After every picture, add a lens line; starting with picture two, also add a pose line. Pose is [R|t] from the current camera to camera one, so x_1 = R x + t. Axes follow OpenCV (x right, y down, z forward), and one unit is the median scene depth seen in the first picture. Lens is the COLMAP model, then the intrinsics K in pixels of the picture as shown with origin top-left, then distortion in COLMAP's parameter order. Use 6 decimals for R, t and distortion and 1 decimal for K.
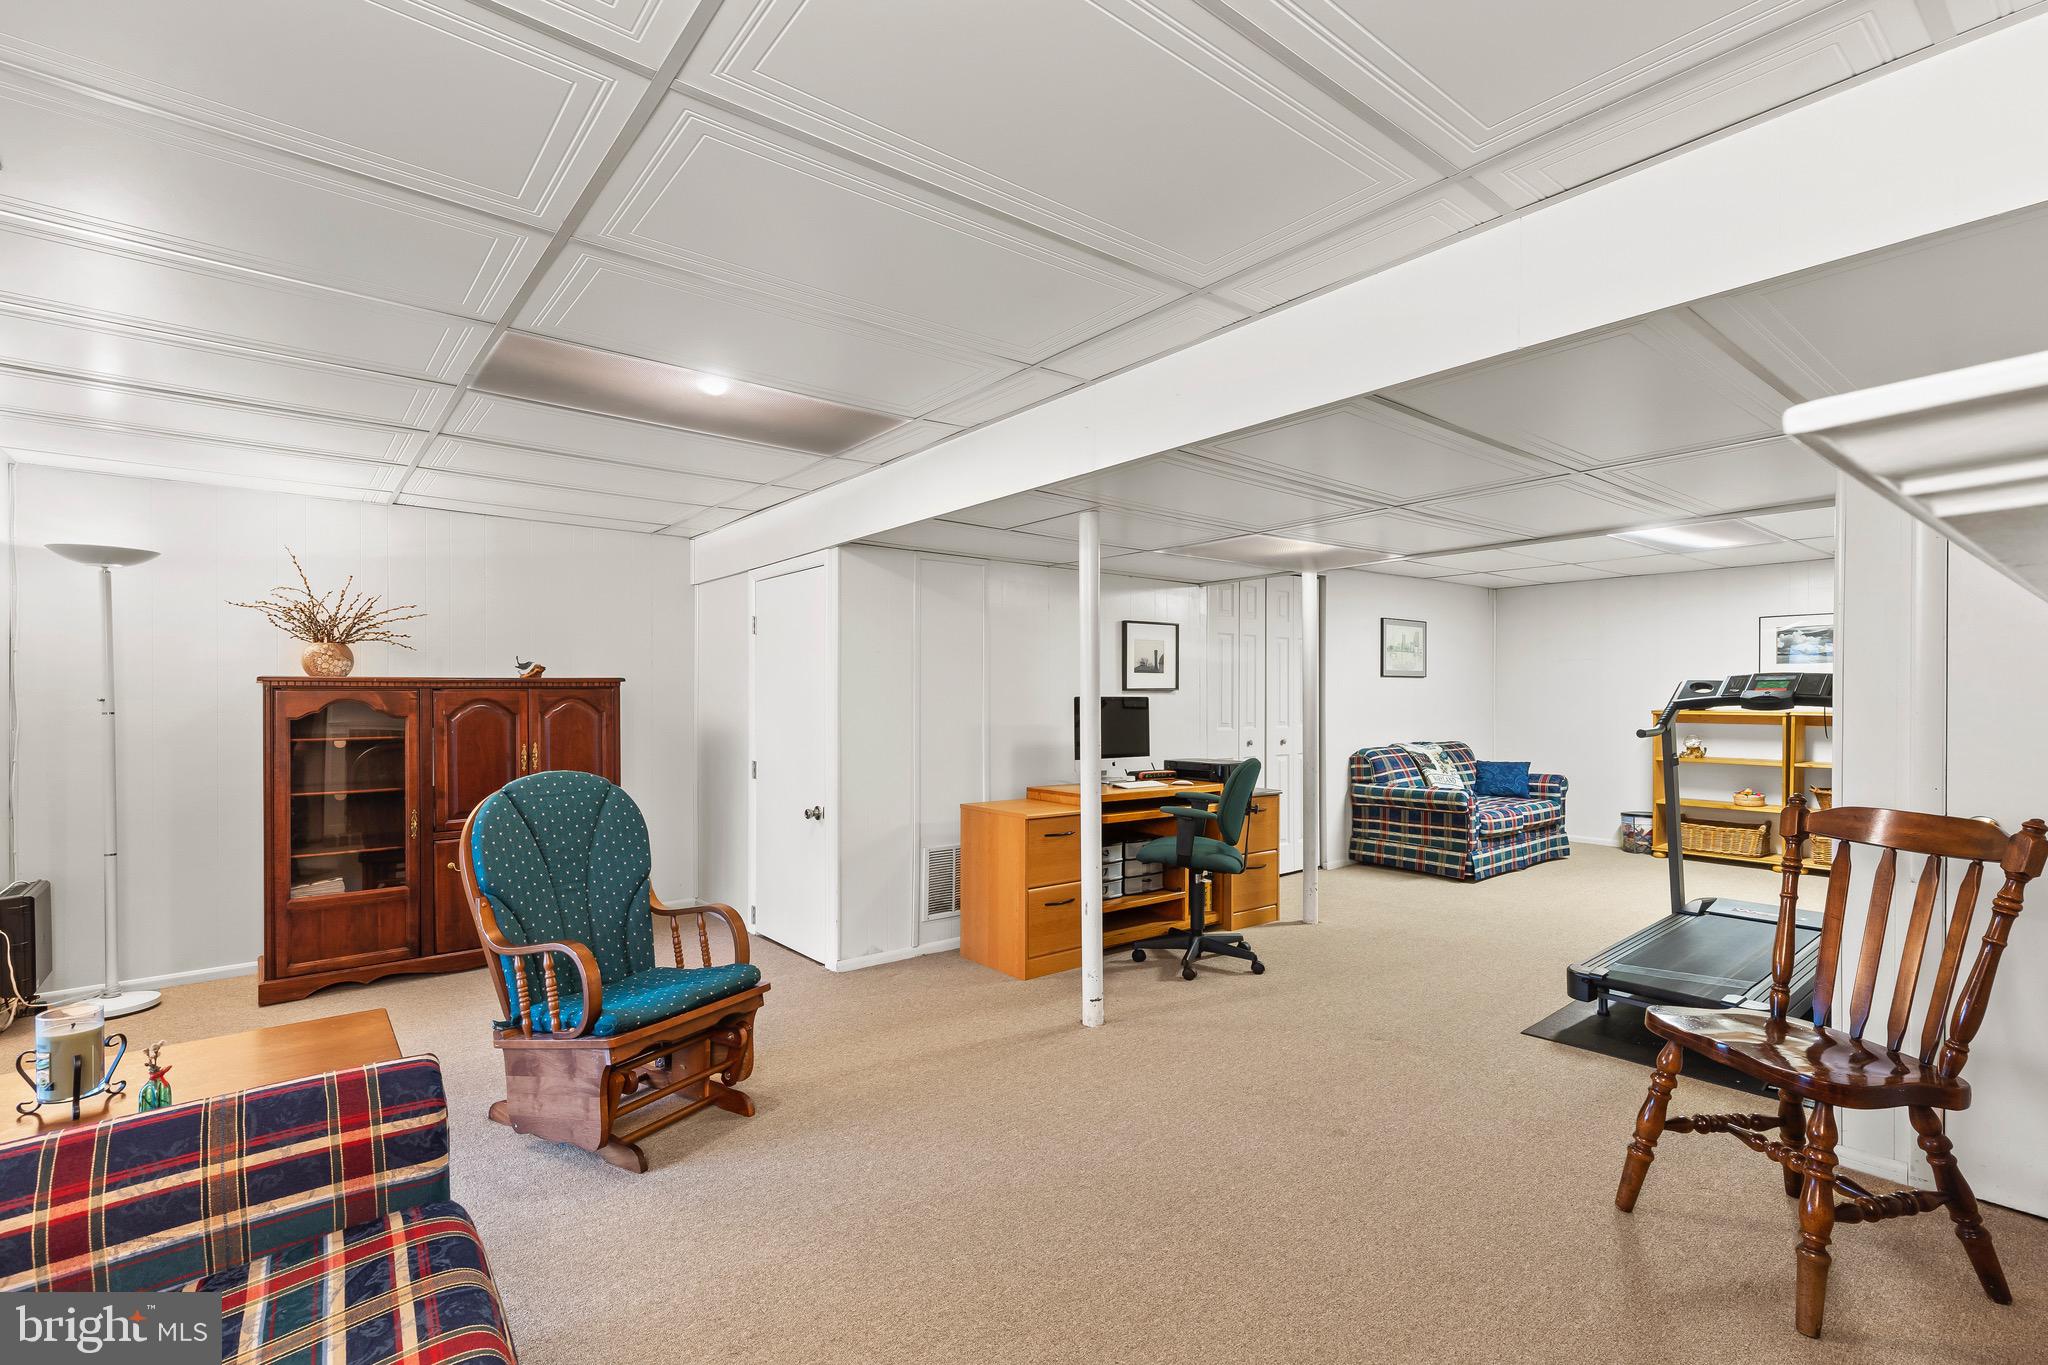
lens RADIAL K [[918.6, 0, 1028.9], [0, 918.6, 690.6], [0, 0, 1]] dist [0.000988, -0.000854]
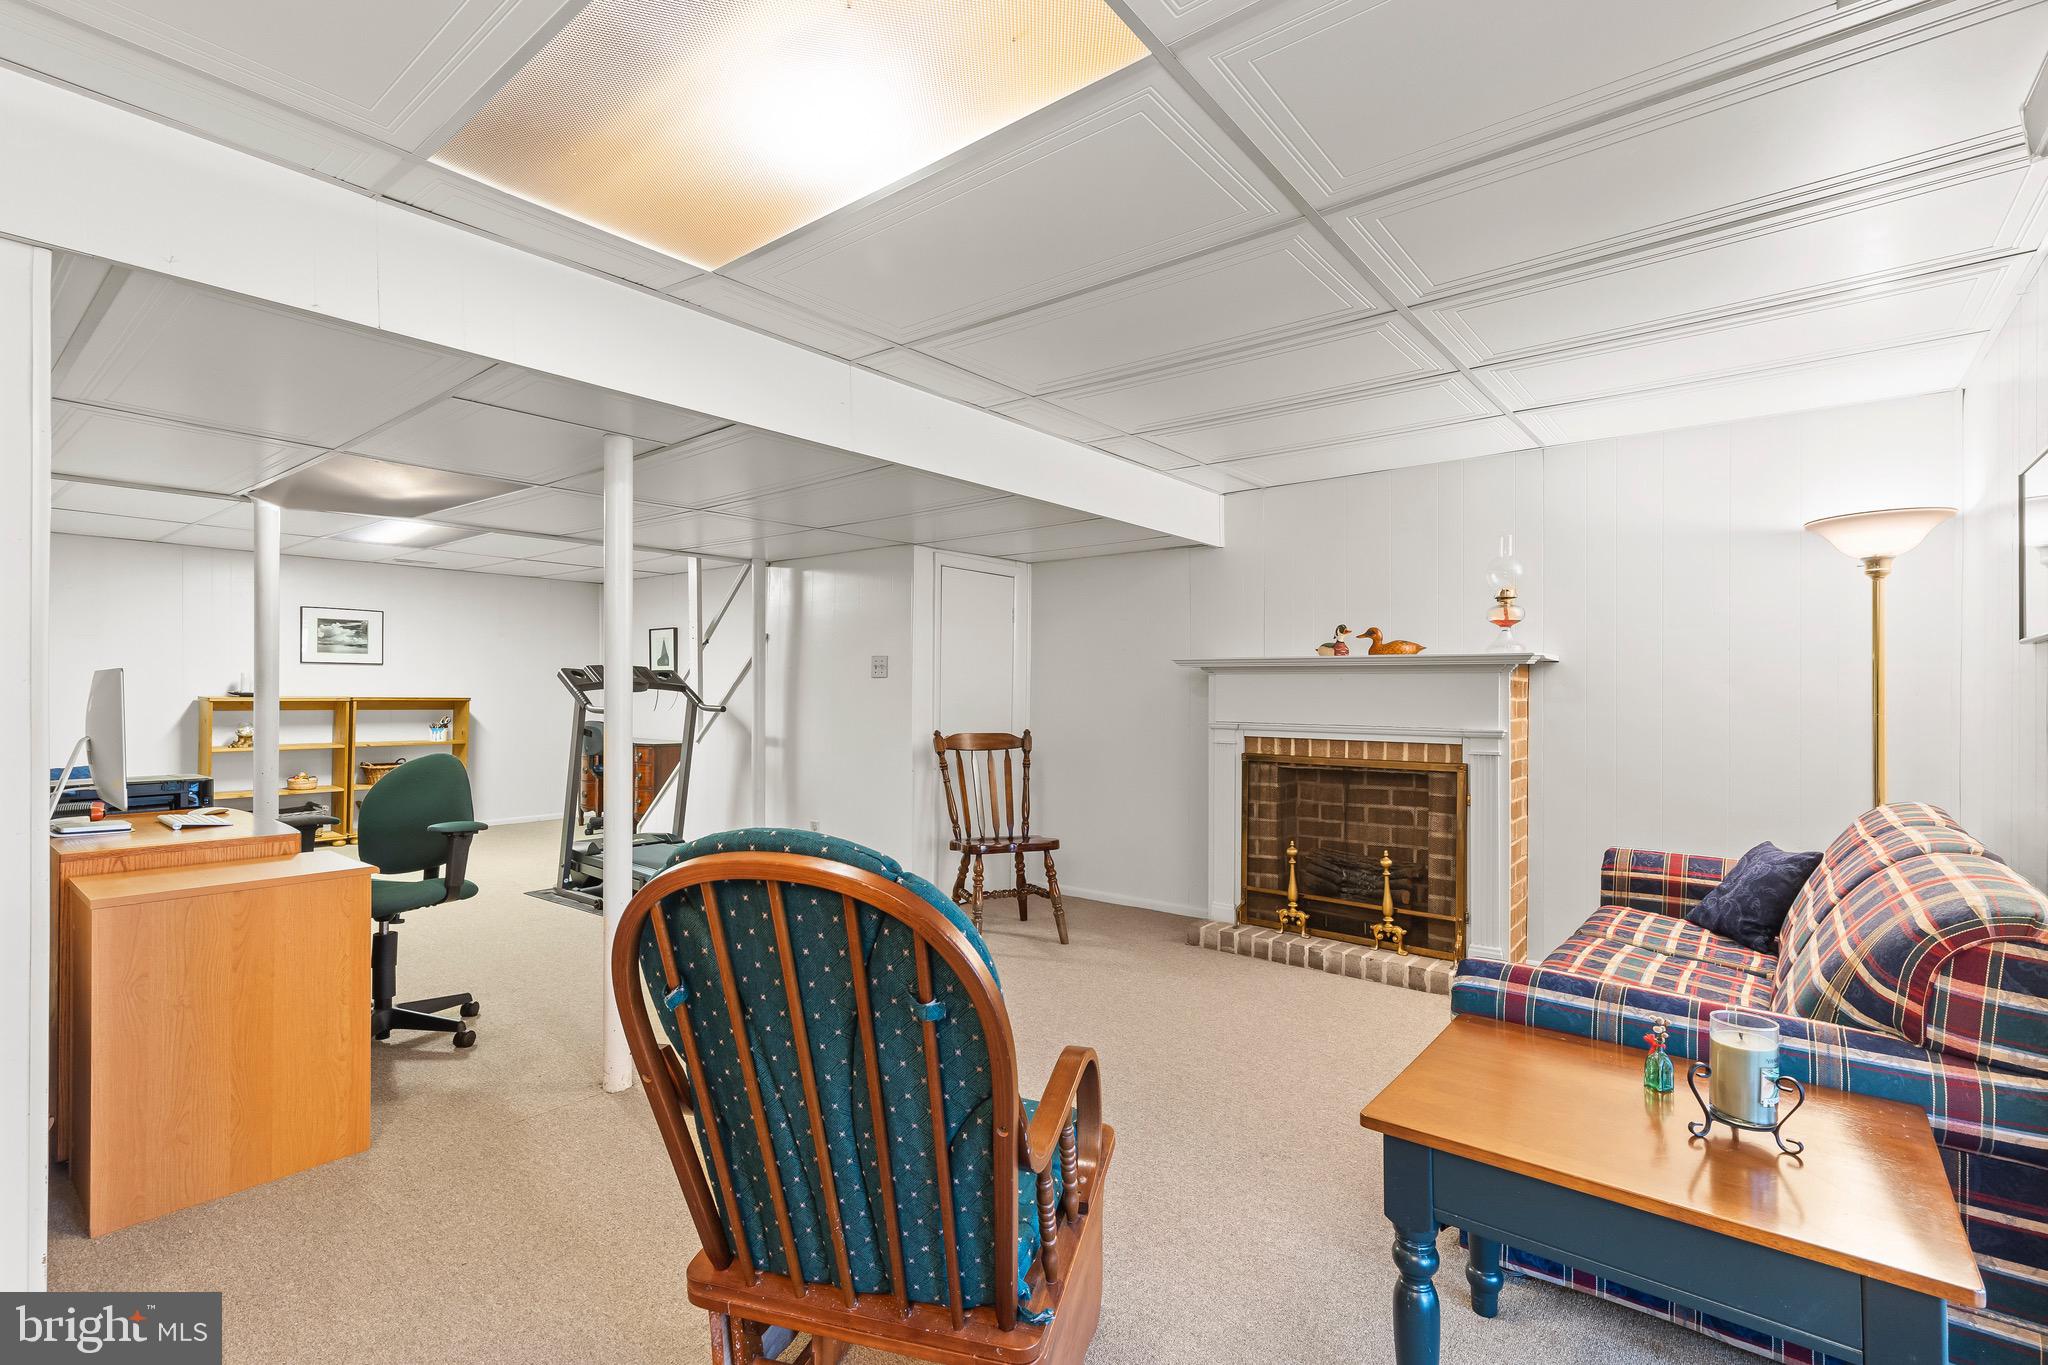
lens RADIAL K [[918.6, 0, 1035.2], [0, 918.6, 690.6], [0, 0, 1]] dist [0.000988, -0.000854]
pose [[-0.203879, 0.002130, 0.978994, -1.178489], [-0.010114, 0.999940, -0.004282, 0.033290], [-0.978944, -0.010775, -0.203845, 1.231520]]
